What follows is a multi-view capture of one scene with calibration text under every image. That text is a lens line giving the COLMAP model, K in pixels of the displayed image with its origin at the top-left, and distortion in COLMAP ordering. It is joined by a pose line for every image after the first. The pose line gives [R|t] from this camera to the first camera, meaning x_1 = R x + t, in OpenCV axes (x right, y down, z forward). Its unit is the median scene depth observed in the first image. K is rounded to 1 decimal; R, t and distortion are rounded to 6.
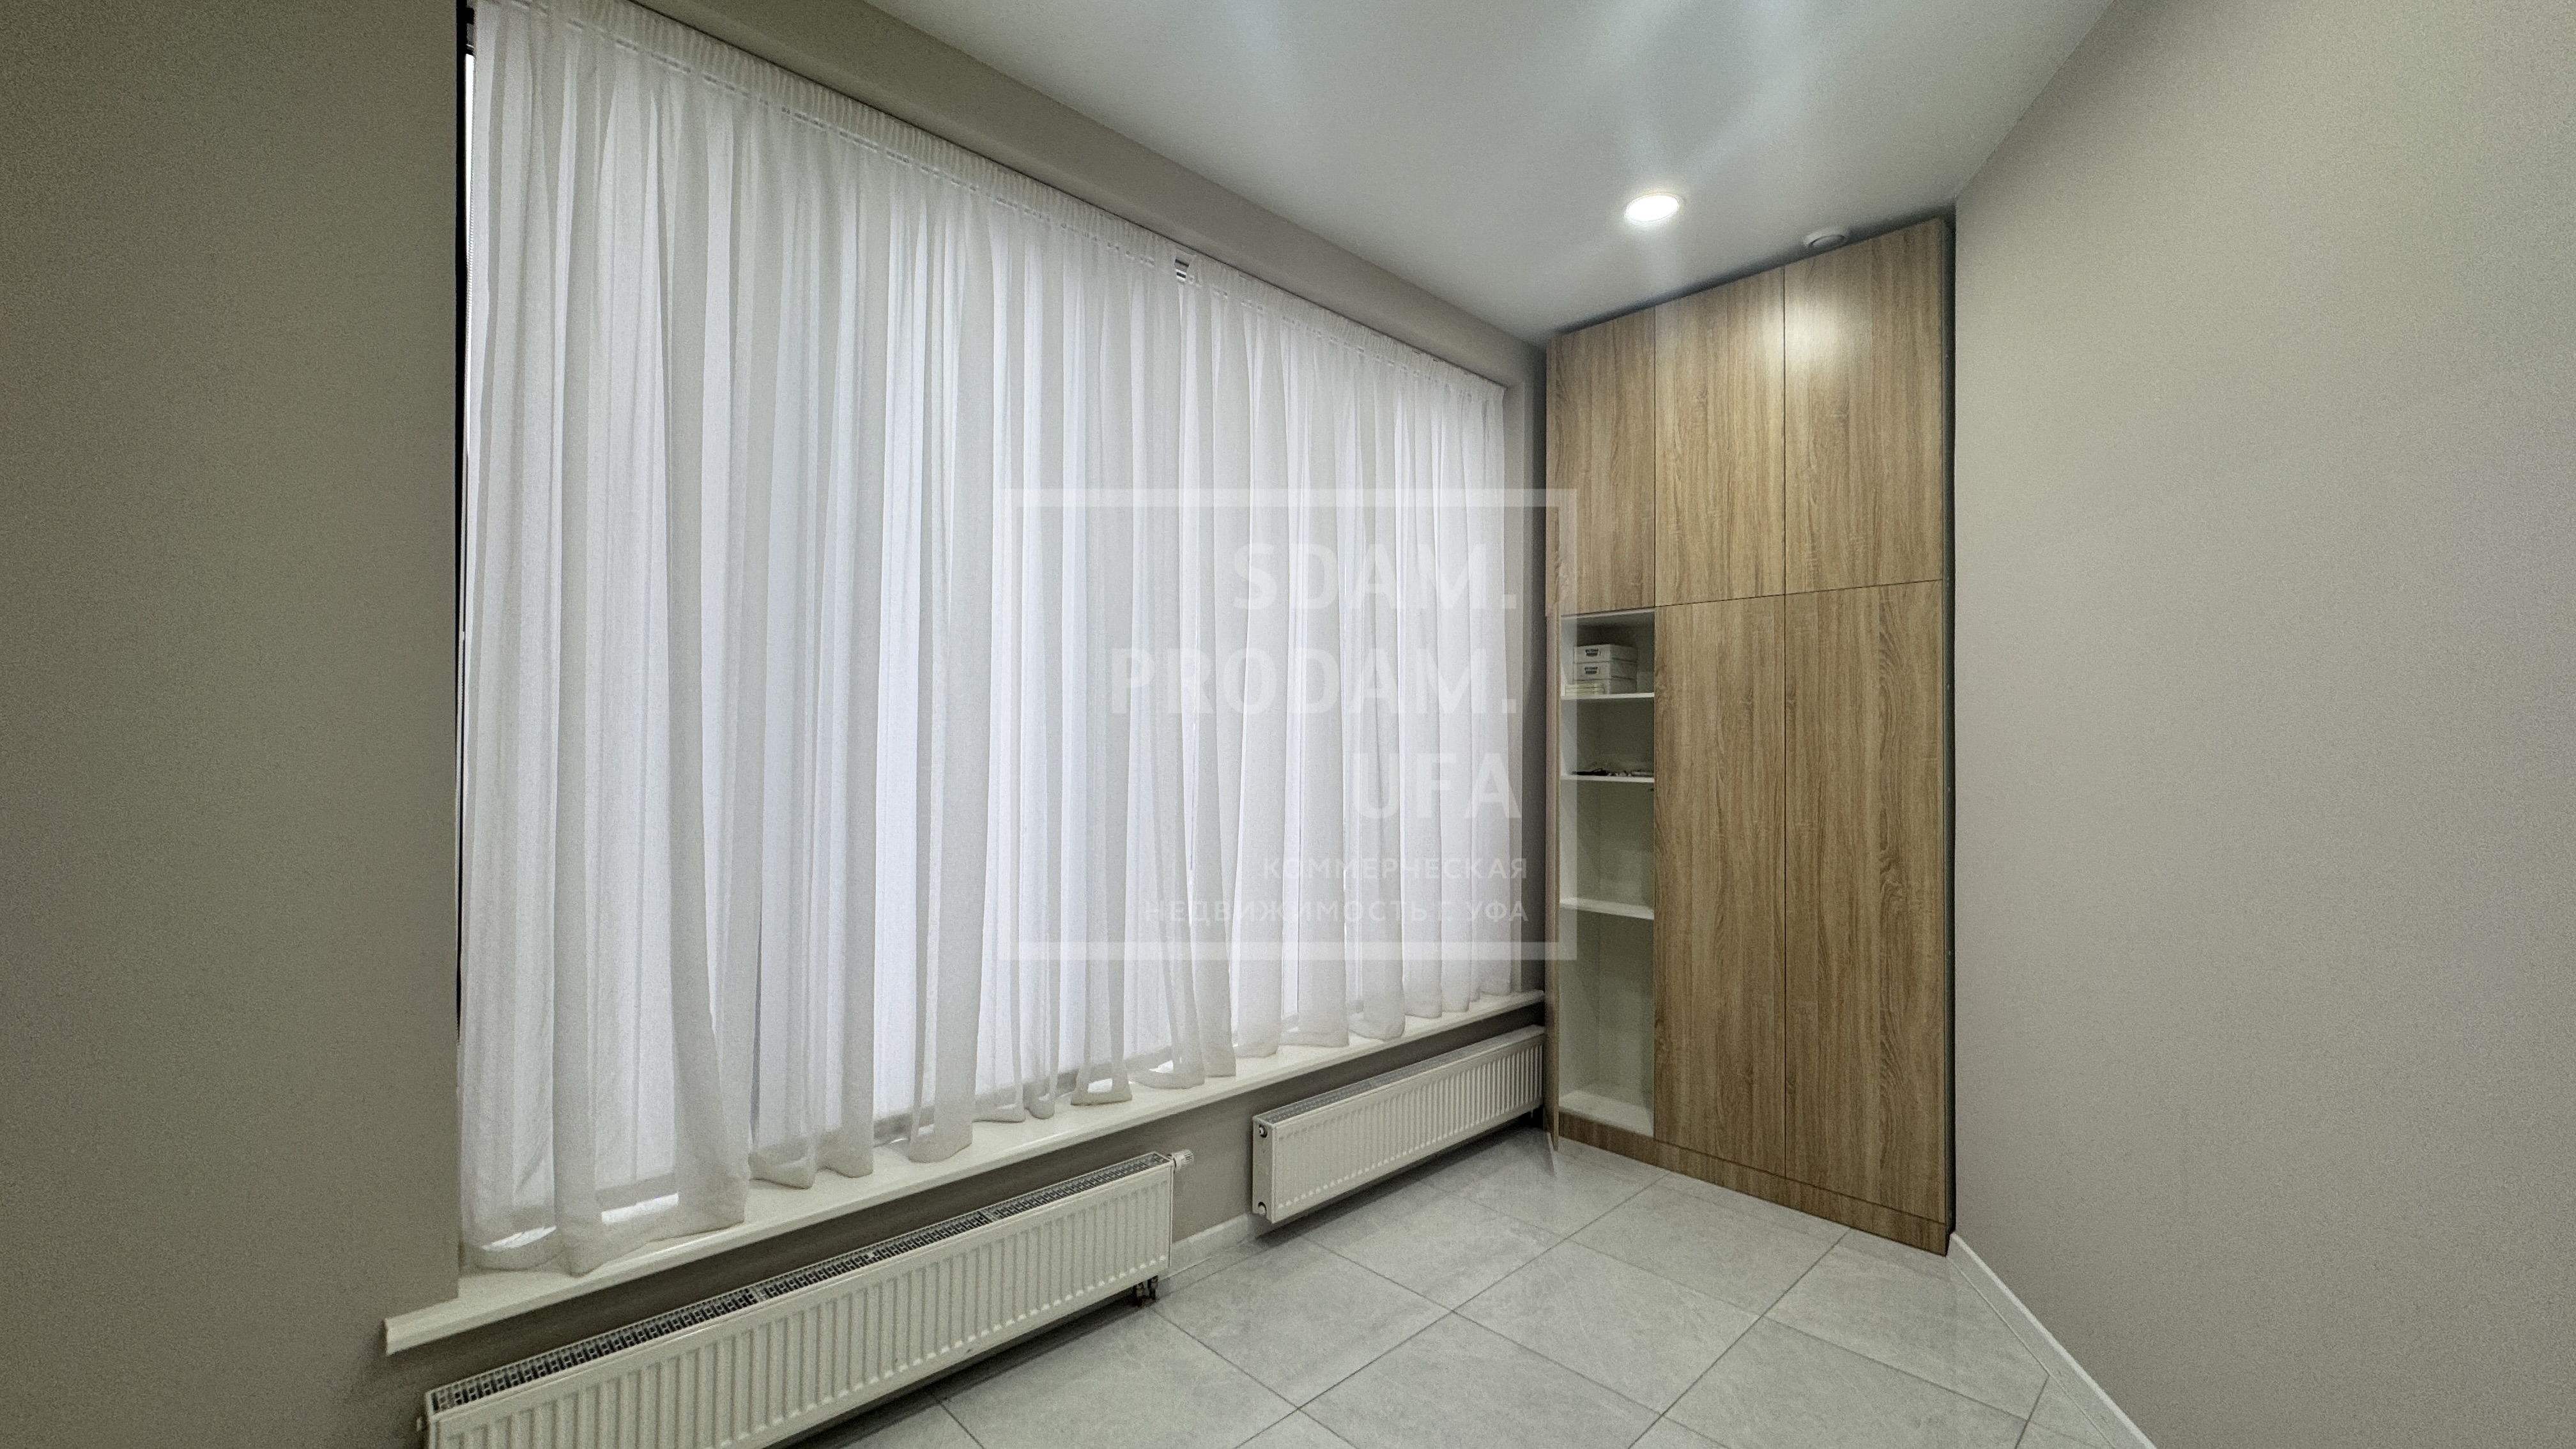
lens RADIAL K [[1010.2, 0, 1282.4], [0, 1010.2, 726.7], [0, 0, 1]] dist [-0.003825, 0.000777]
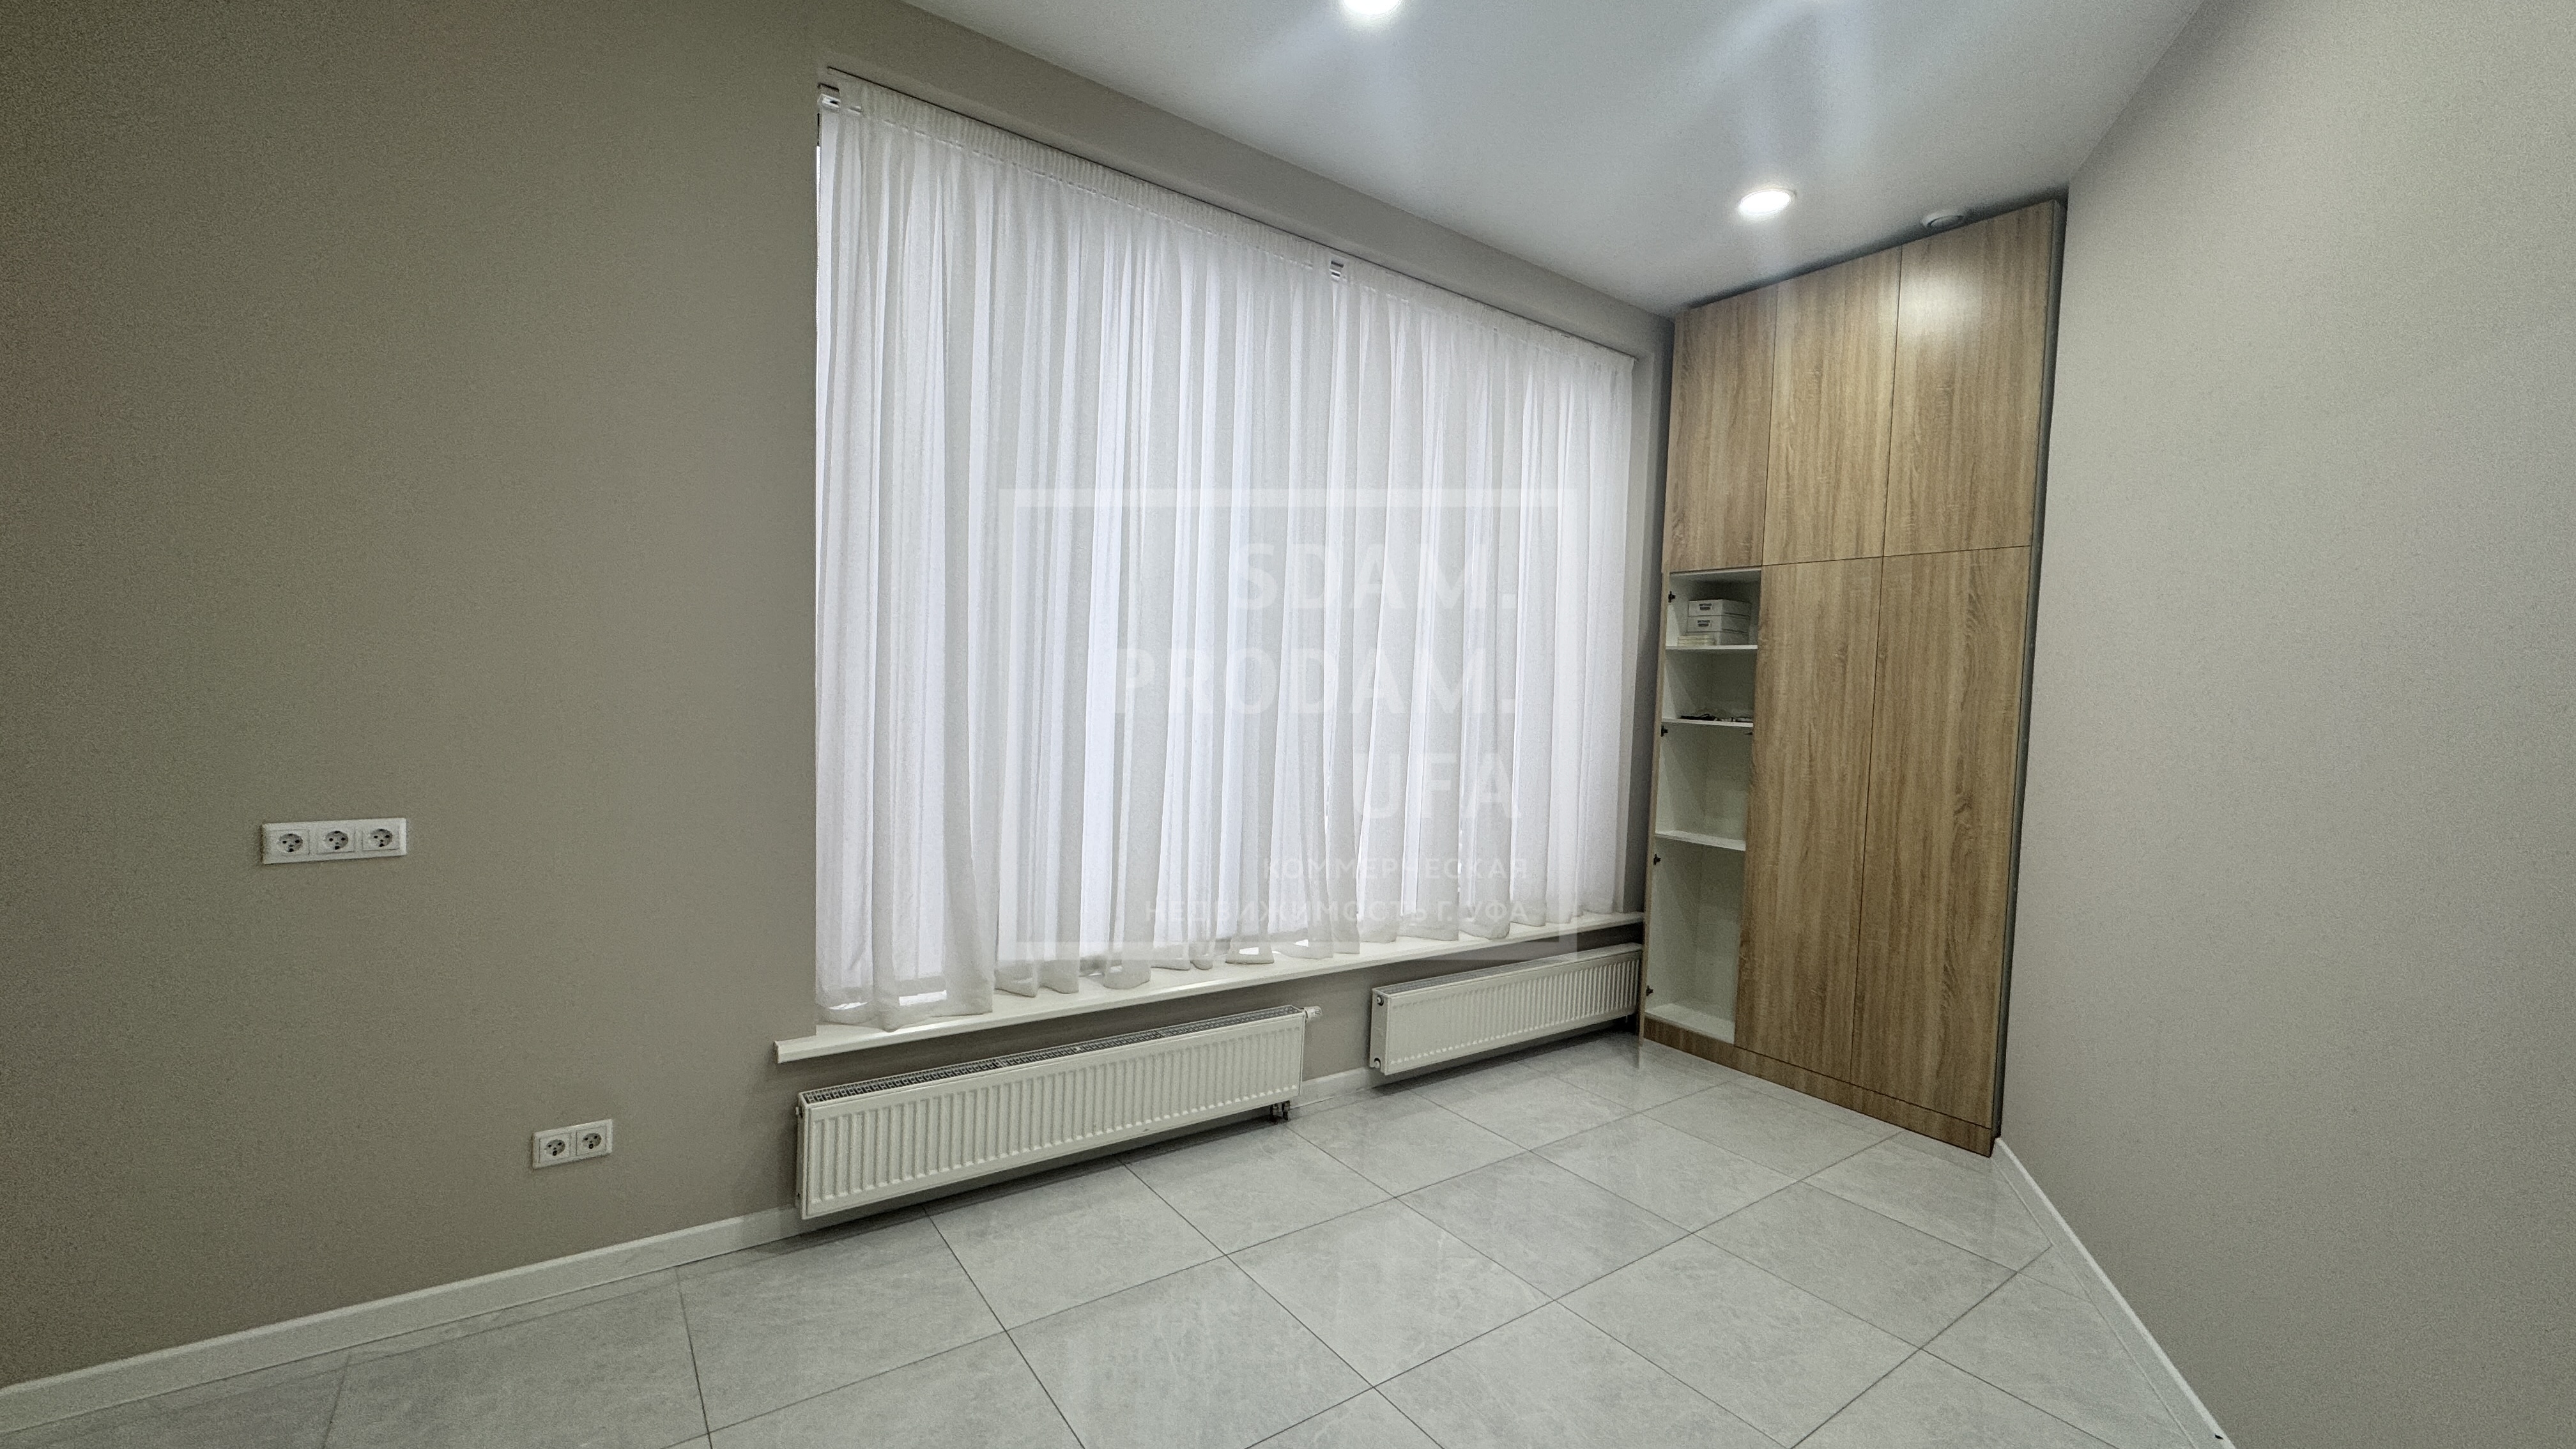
lens RADIAL K [[1010.2, 0, 1276.5], [0, 1010.2, 726.4], [0, 0, 1]] dist [-0.003825, 0.000777]
pose [[0.987655, 0.037561, -0.152077, 0.029457], [-0.029312, 0.997993, 0.056127, 0.009746], [0.153880, -0.050976, 0.986774, -0.192875]]
